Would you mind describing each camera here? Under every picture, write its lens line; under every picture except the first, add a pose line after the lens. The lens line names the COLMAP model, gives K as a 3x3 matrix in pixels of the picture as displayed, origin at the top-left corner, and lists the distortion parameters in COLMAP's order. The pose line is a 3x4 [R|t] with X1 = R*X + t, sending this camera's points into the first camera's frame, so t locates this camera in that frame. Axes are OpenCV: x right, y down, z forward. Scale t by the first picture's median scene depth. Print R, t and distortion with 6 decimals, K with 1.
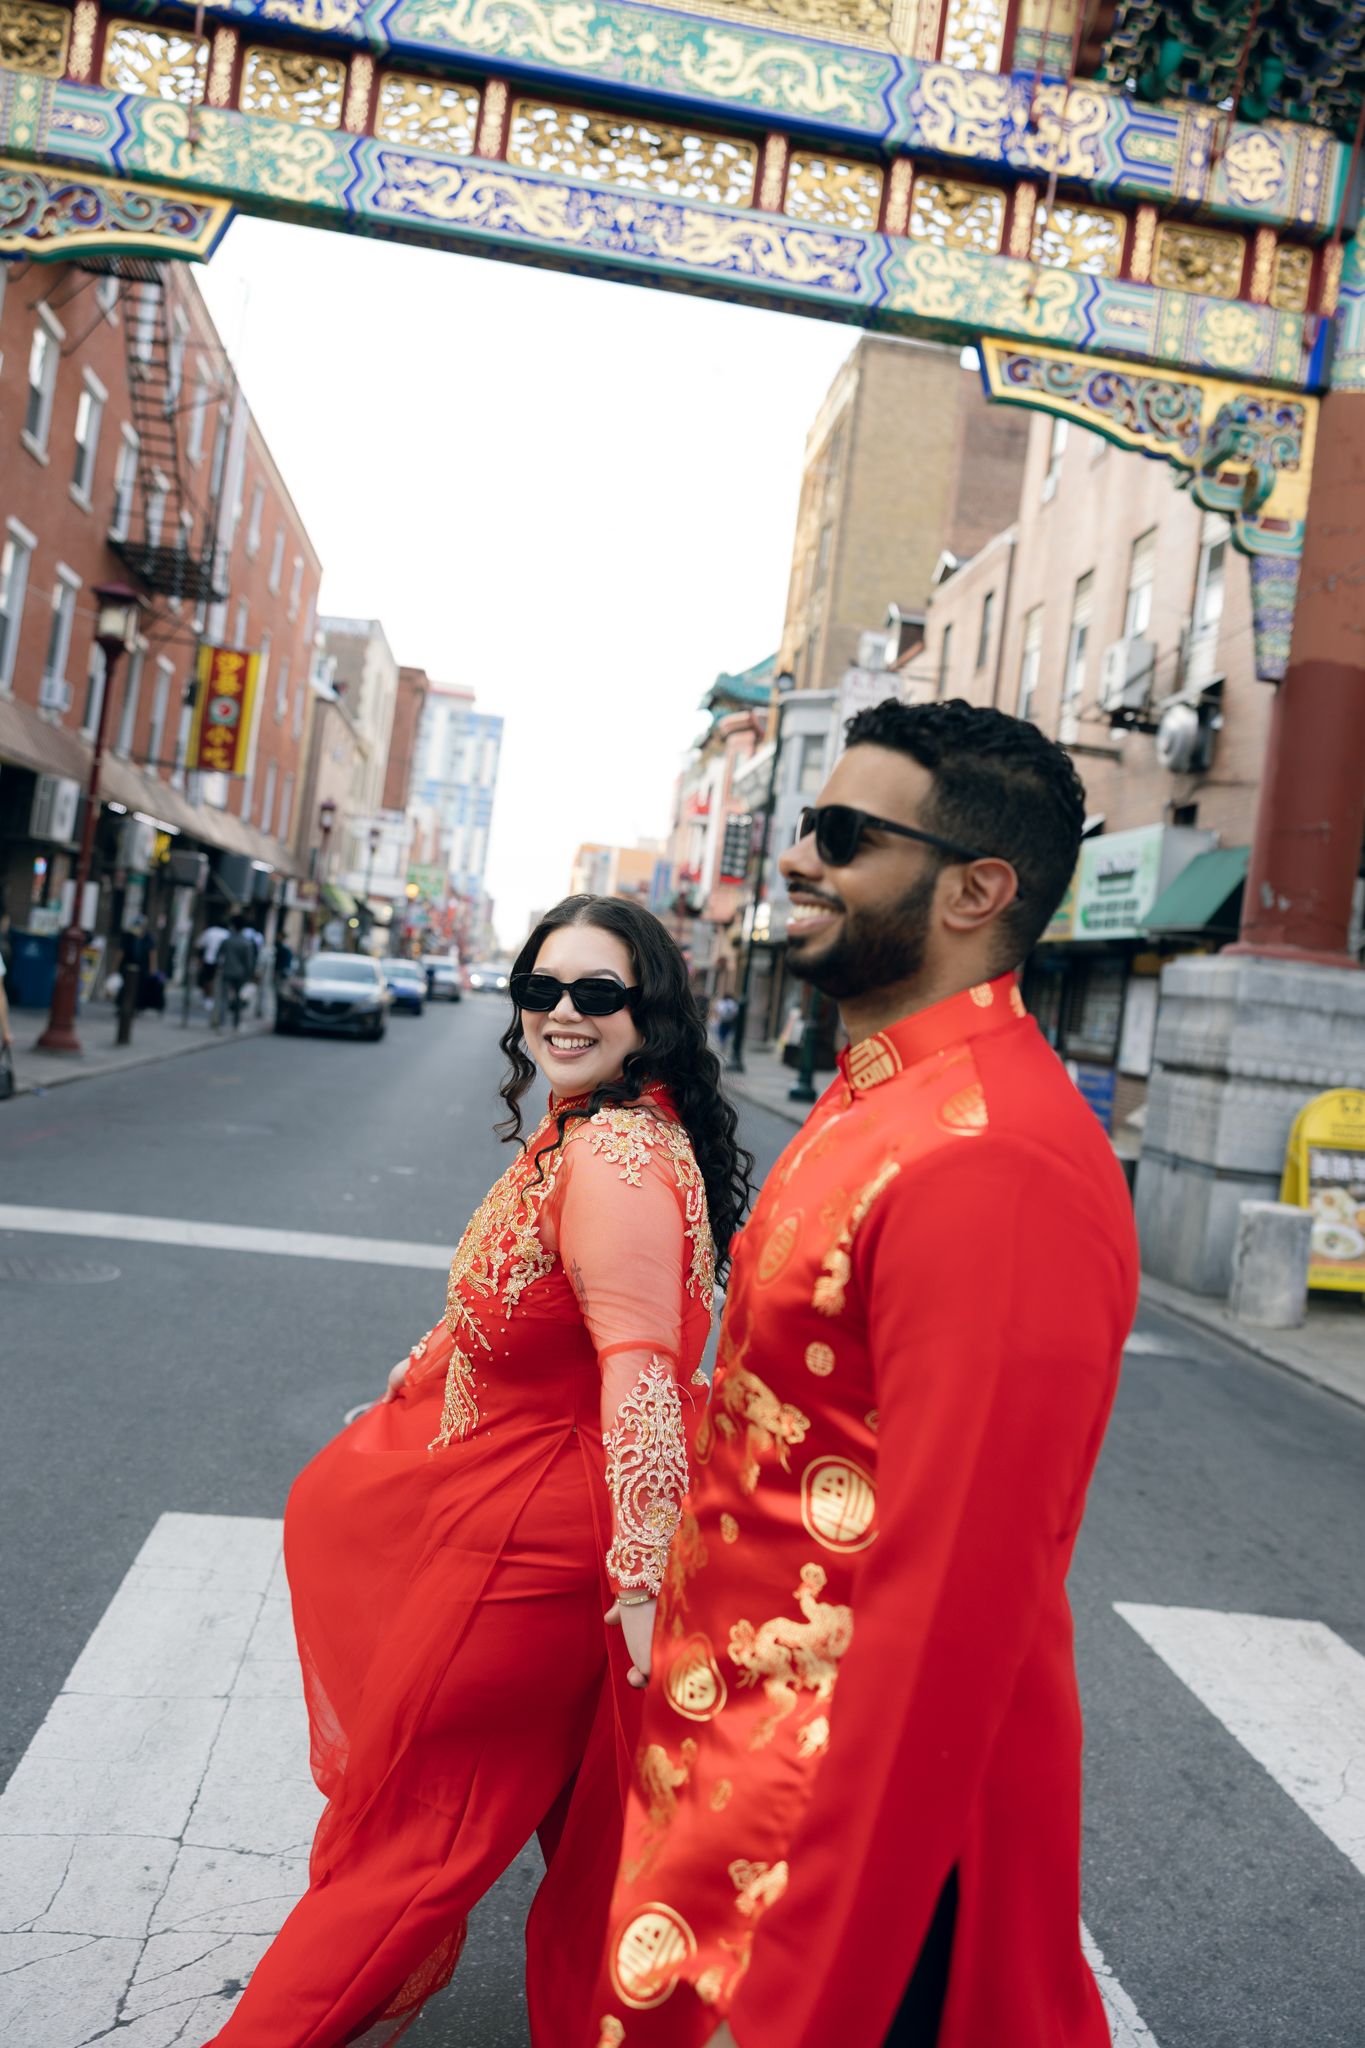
lens RADIAL K [[1676.9, 0, 747.5], [0, 1676.9, 980.5], [0, 0, 1]] dist [0.005773, -0.005624]
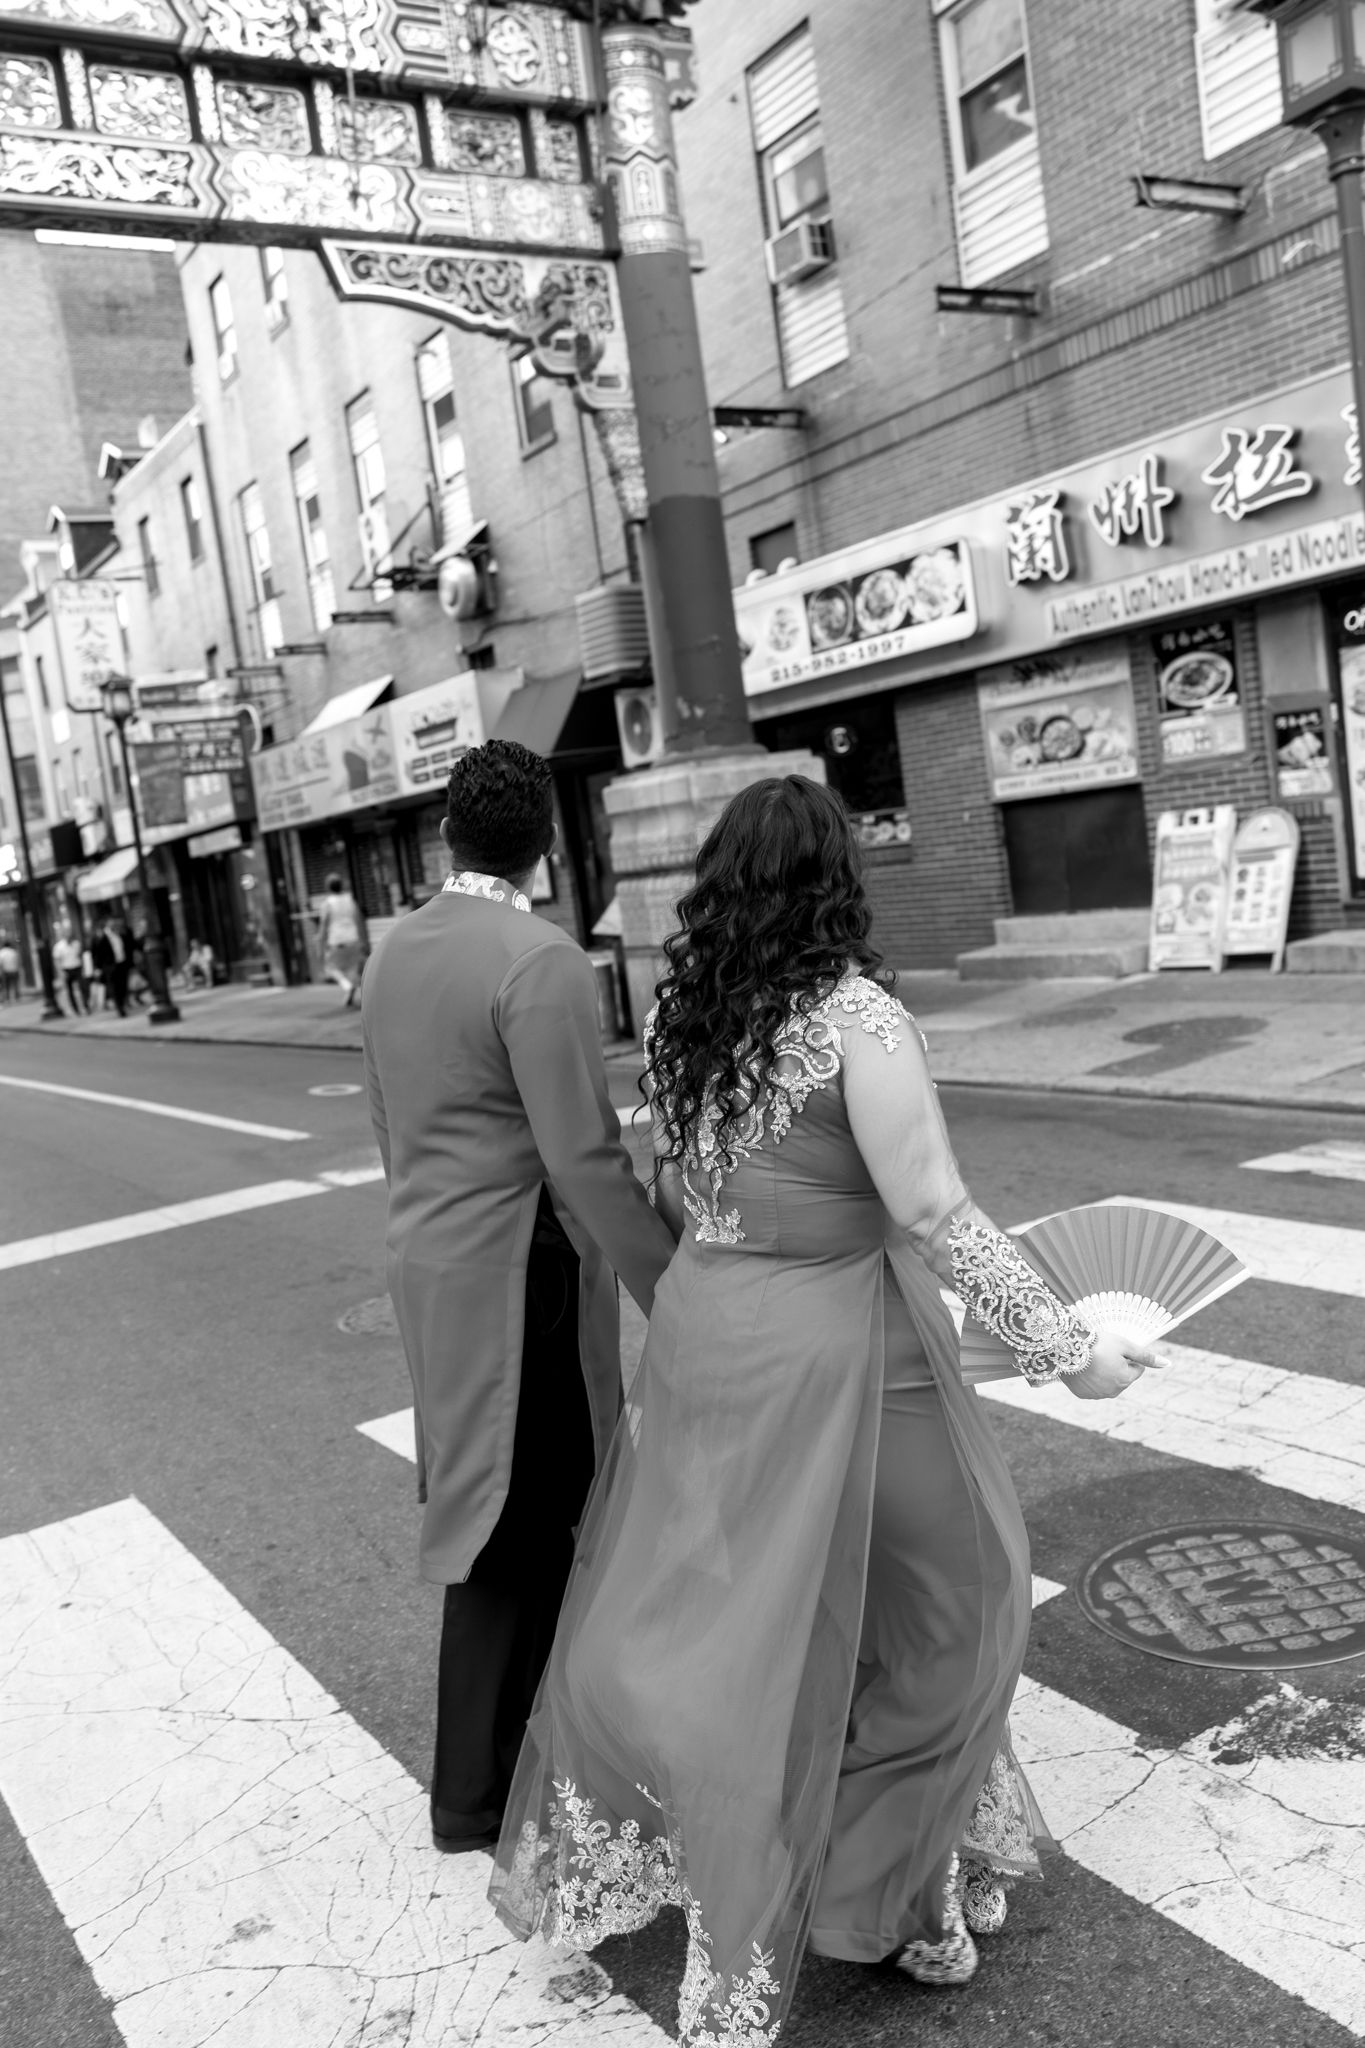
lens RADIAL K [[1627.5, 0, 682.5], [0, 1627.5, 1024.0], [0, 0, 1]] dist [-0.005738, 0.007974]
pose [[0.875583, -0.292823, 0.384198, -0.194114], [0.247155, 0.954905, 0.164533, -0.028316], [-0.415052, -0.049106, 0.908472, -0.033904]]
